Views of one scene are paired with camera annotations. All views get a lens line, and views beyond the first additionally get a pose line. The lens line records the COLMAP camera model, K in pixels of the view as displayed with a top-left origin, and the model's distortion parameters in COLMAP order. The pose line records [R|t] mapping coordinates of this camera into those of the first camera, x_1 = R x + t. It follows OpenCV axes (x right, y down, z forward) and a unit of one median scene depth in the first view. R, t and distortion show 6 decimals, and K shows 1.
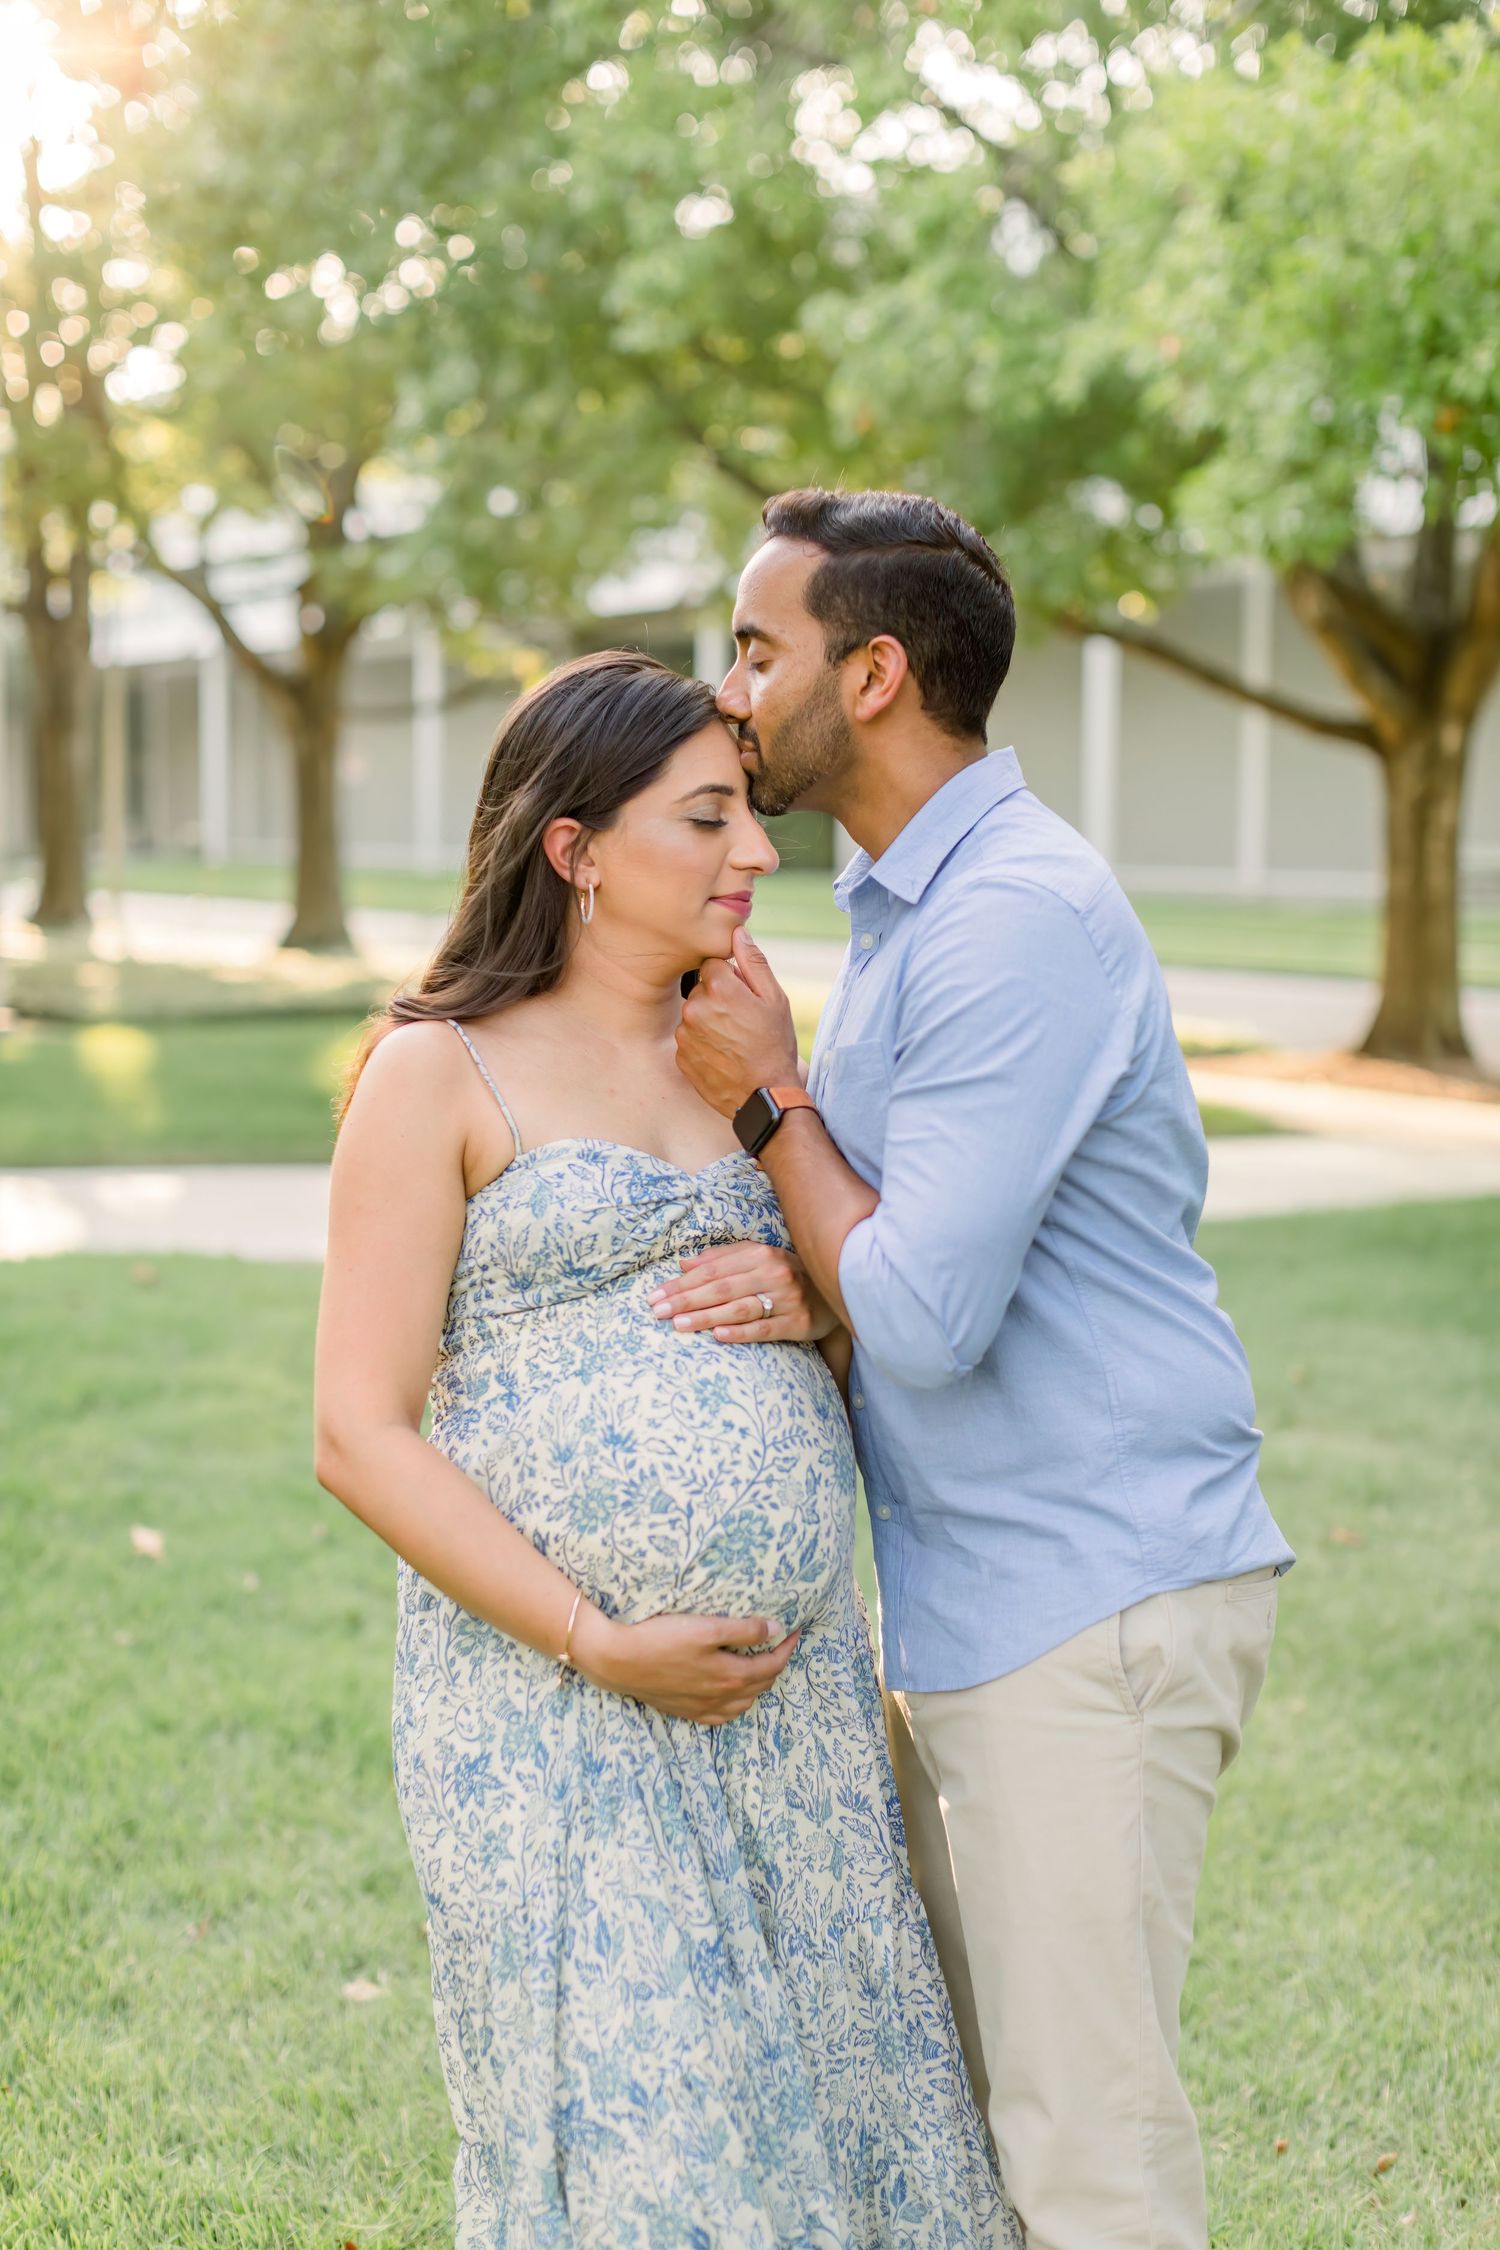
lens RADIAL K [[3245.6, 0, 745.0], [0, 3245.6, 1133.1], [0, 0, 1]] dist [0.037645, -0.032193]
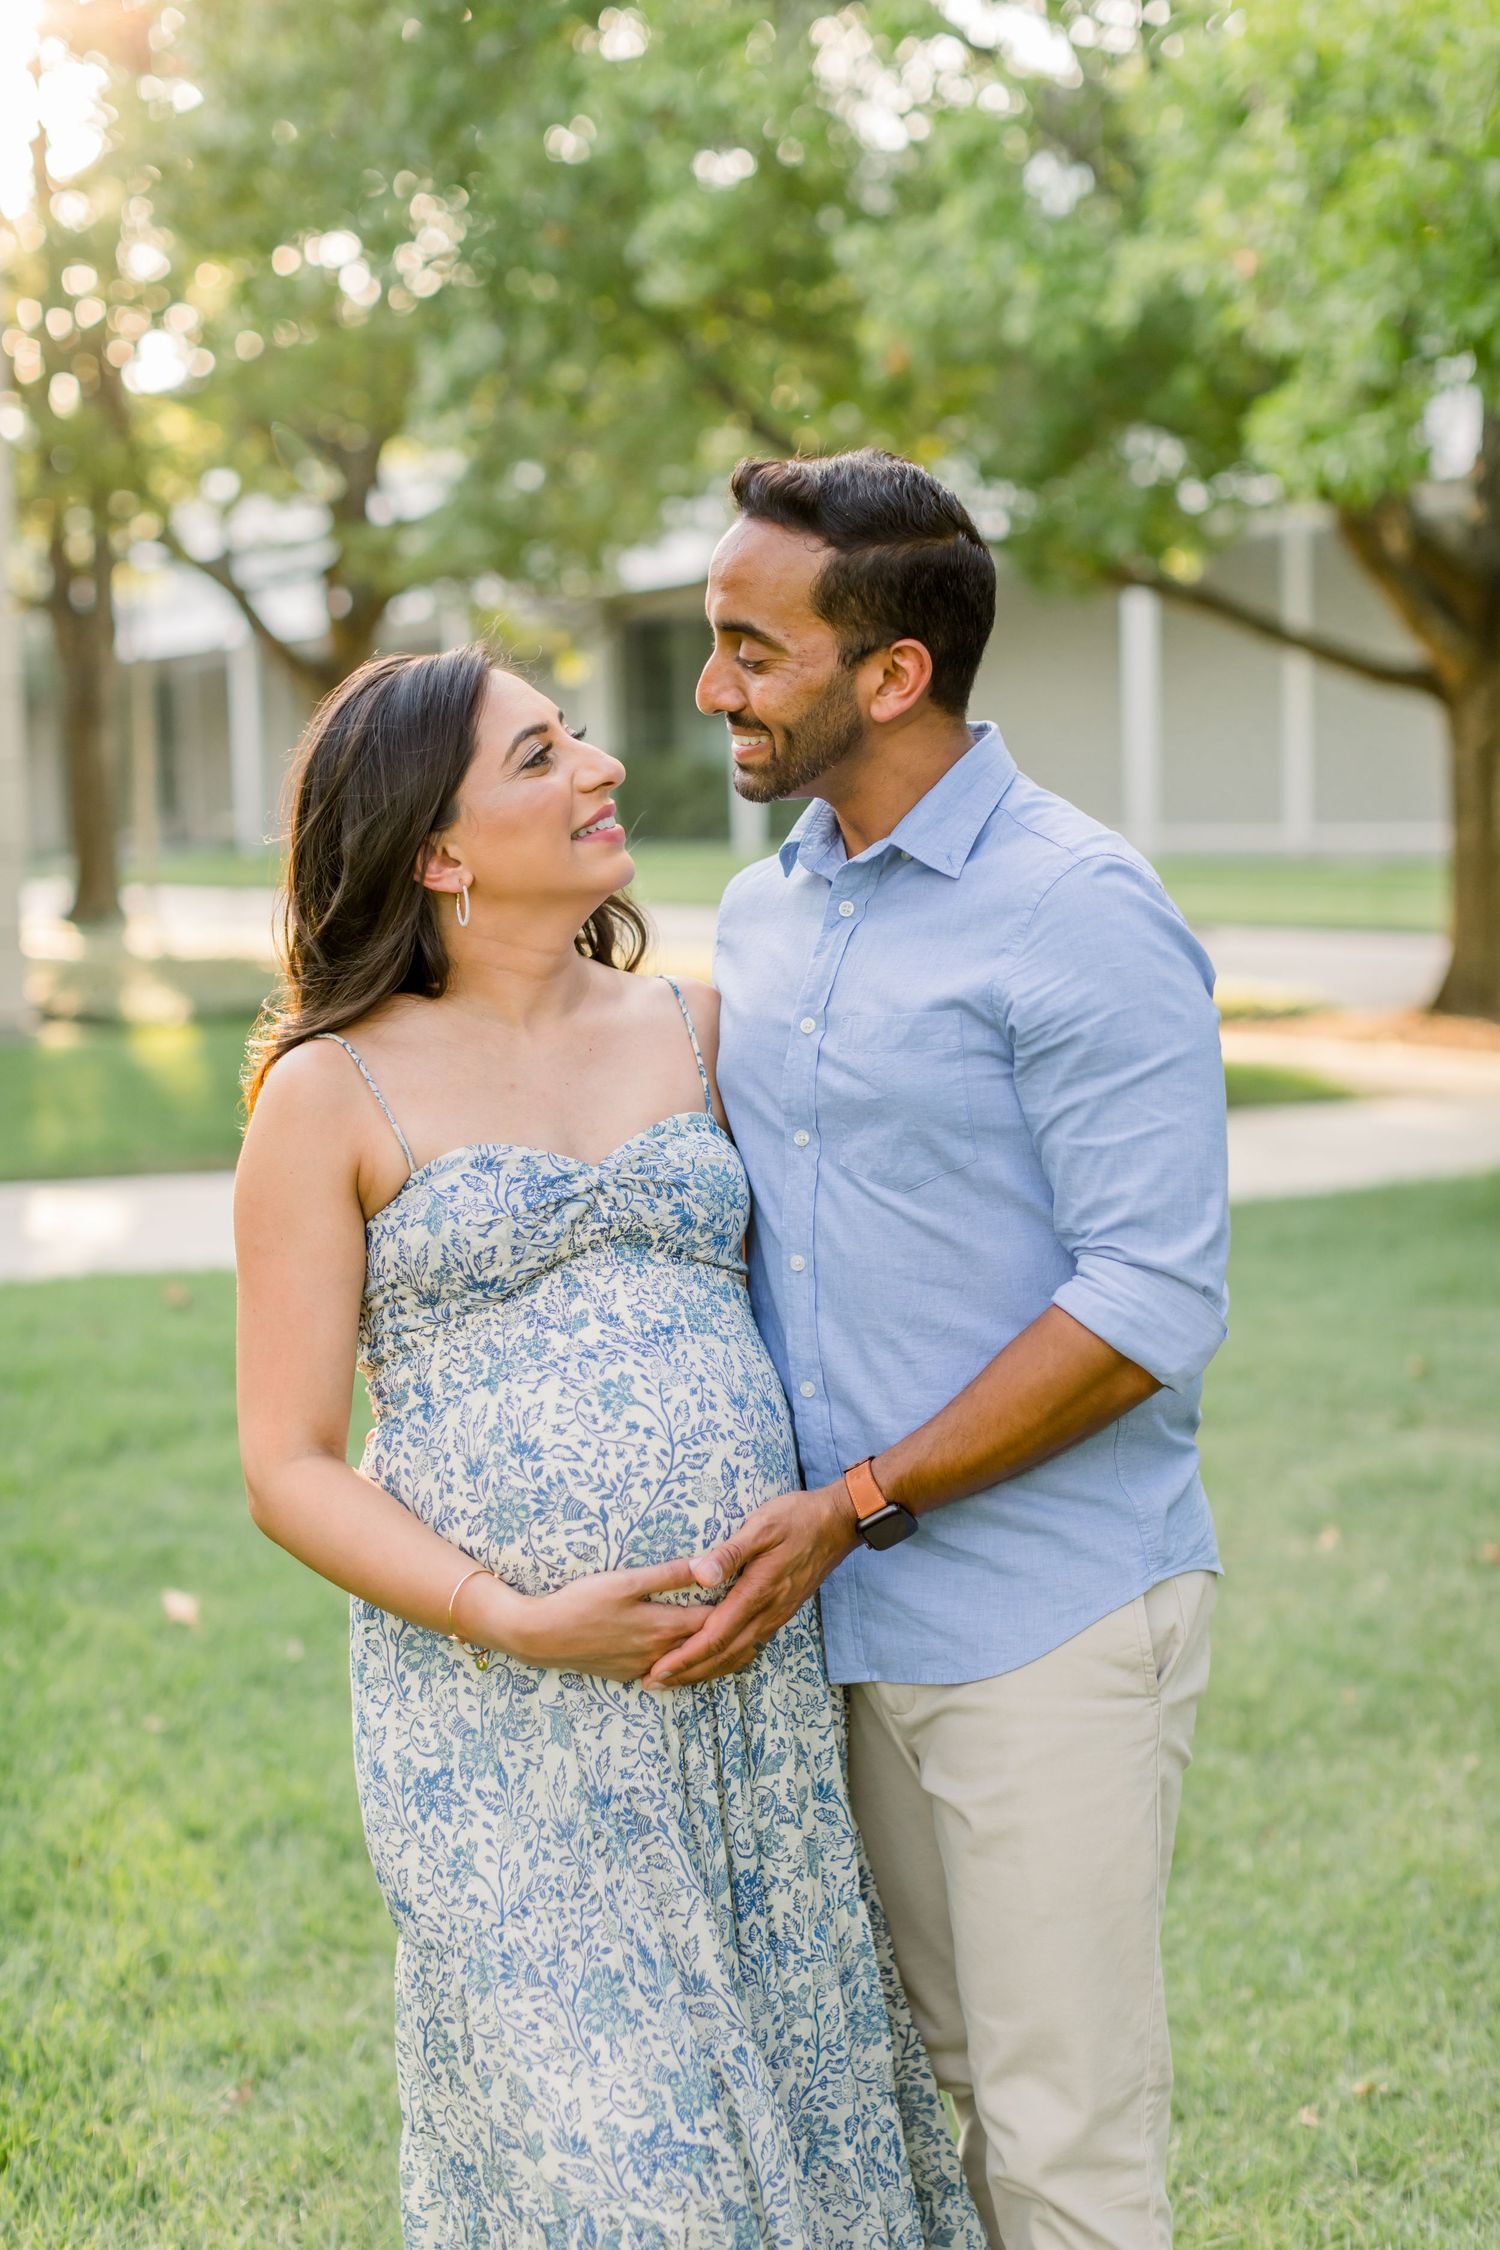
lens RADIAL K [[3139.5, 0, 754.4], [0, 3139.5, 1160.7], [0, 0, 1]] dist [0.013204, 0.031541]
pose [[0.999370, -0.034156, -0.009604, -0.006117], [0.034343, 0.999208, 0.020093, -0.006359], [0.008910, -0.020410, 0.999752, 0.071295]]
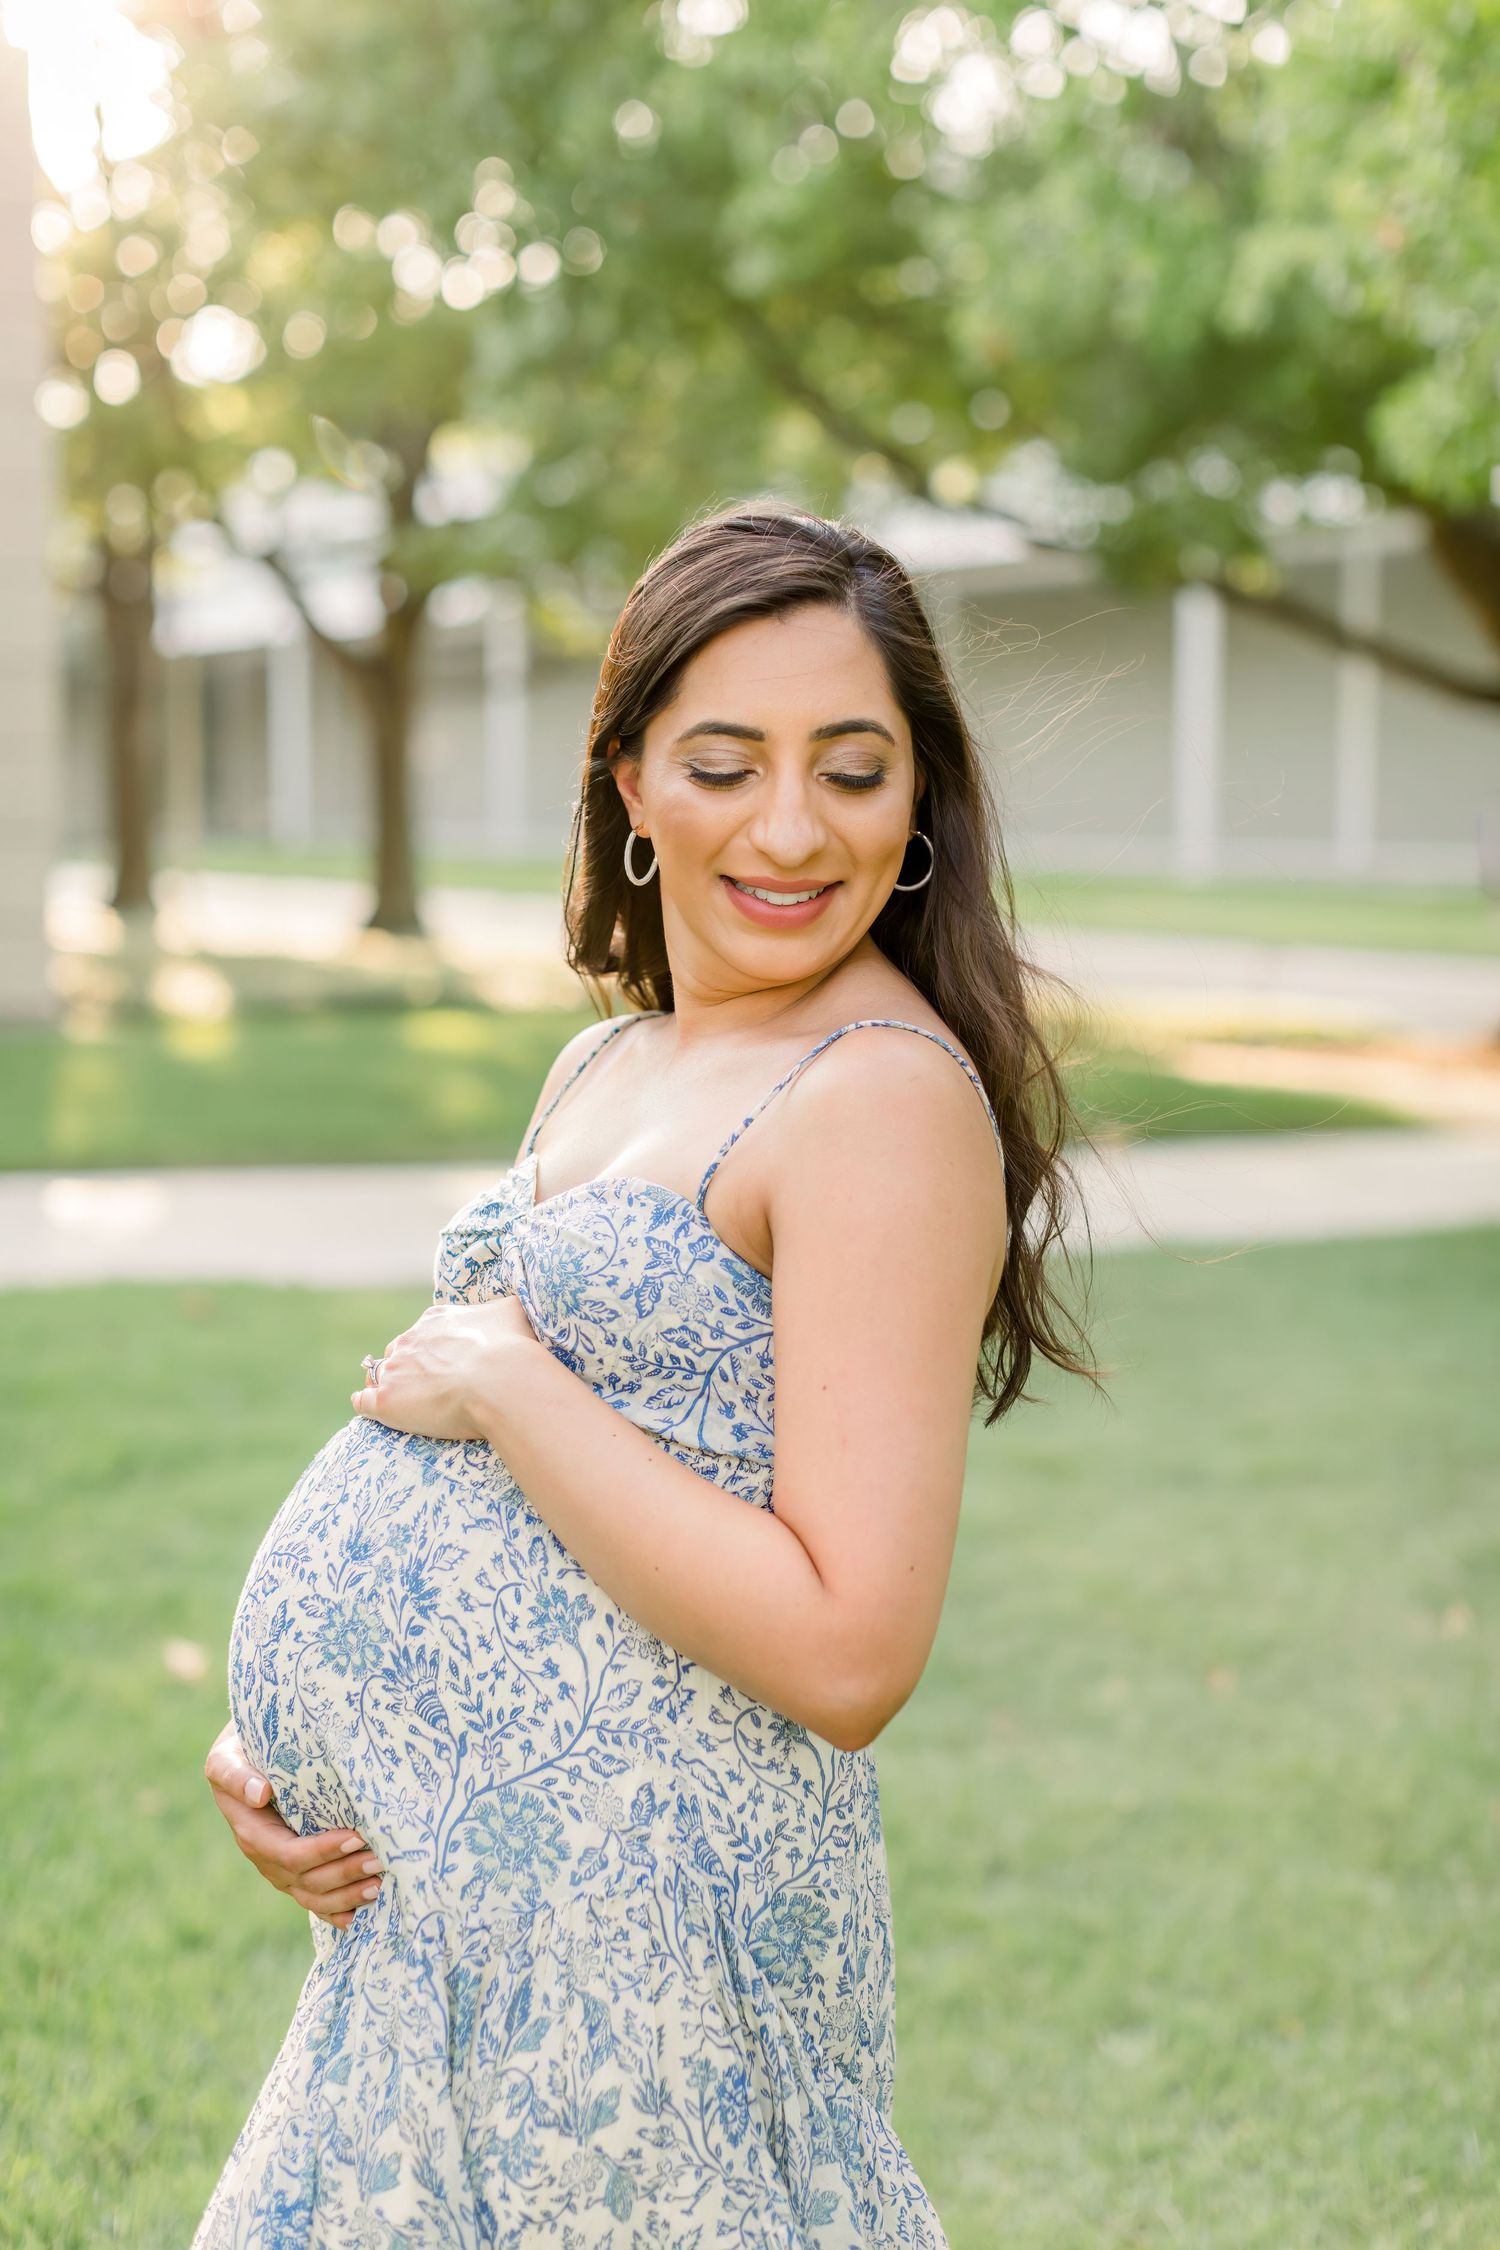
lens RADIAL K [[3080.2, 0, 839.2], [0, 3080.2, 1019.2], [0, 0, 1]] dist [0.021295, 0.049697]
pose [[0.999909, -0.006021, 0.012079, -0.015628], [0.006344, 0.999618, -0.026882, -0.008136], [-0.011913, 0.026956, 0.999566, 0.122756]]
